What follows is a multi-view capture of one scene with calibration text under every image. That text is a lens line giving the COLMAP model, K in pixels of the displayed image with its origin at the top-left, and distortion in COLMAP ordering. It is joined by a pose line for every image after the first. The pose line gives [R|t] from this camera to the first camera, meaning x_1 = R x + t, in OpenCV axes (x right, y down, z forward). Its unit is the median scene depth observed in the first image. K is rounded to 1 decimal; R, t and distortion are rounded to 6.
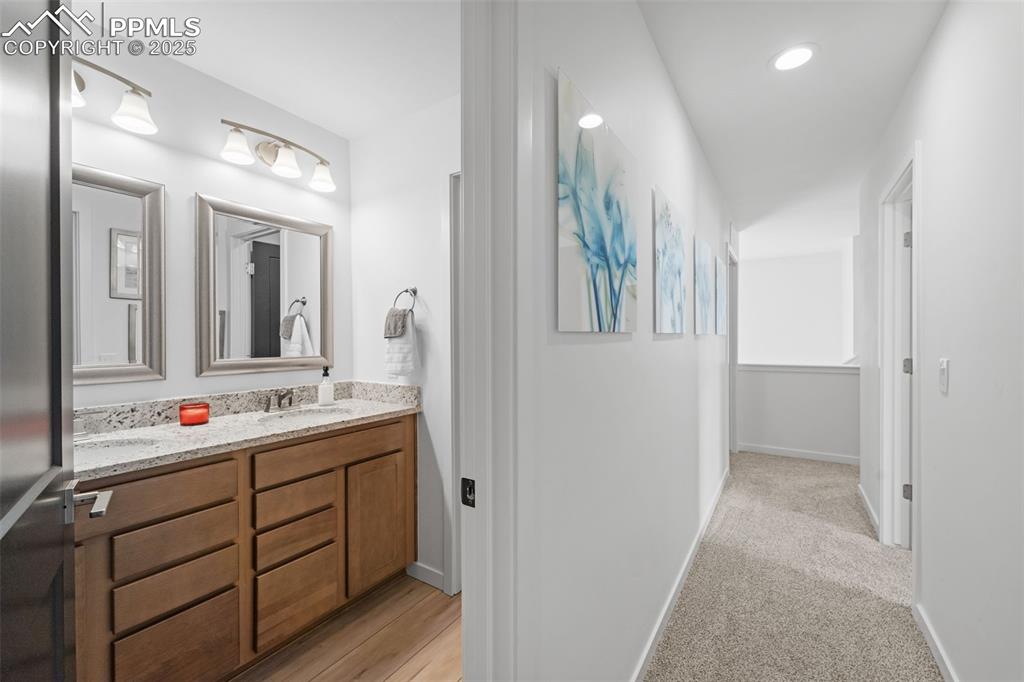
lens RADIAL K [[411.6, 0, 512.6], [0, 411.6, 345.1], [0, 0, 1]] dist [0.011090, -0.006843]
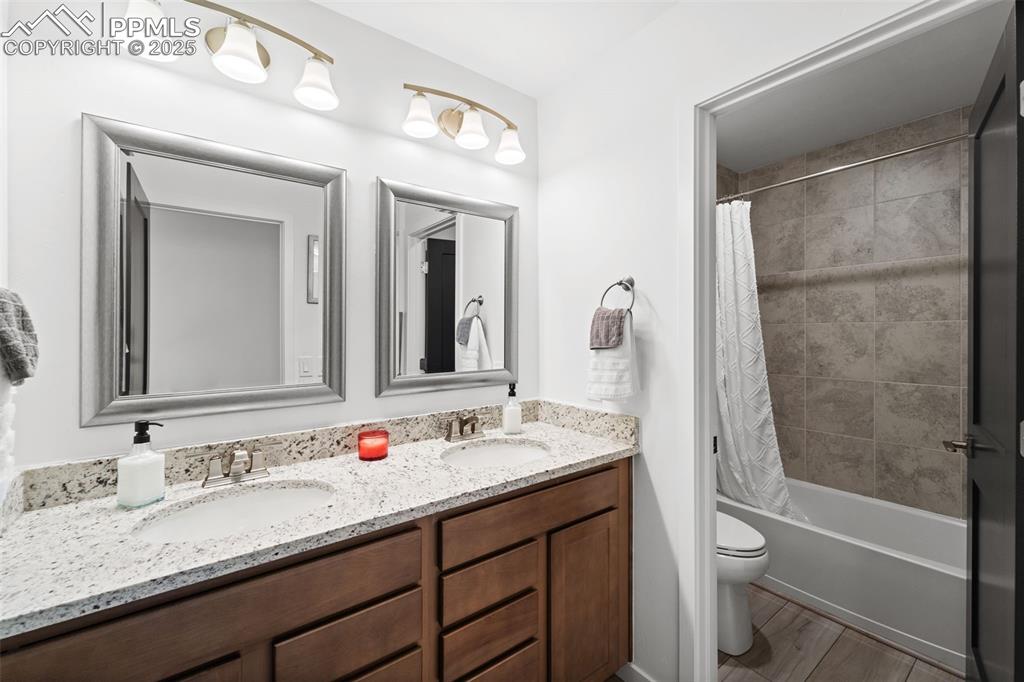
lens RADIAL K [[415.9, 0, 508.6], [0, 415.9, 328.9], [0, 0, 1]] dist [-0.002469, -0.000730]
pose [[0.939133, -0.005272, -0.343512, -0.198994], [-0.002113, 0.999775, -0.021121, -0.038098], [0.343546, 0.020561, 0.938911, 0.267435]]
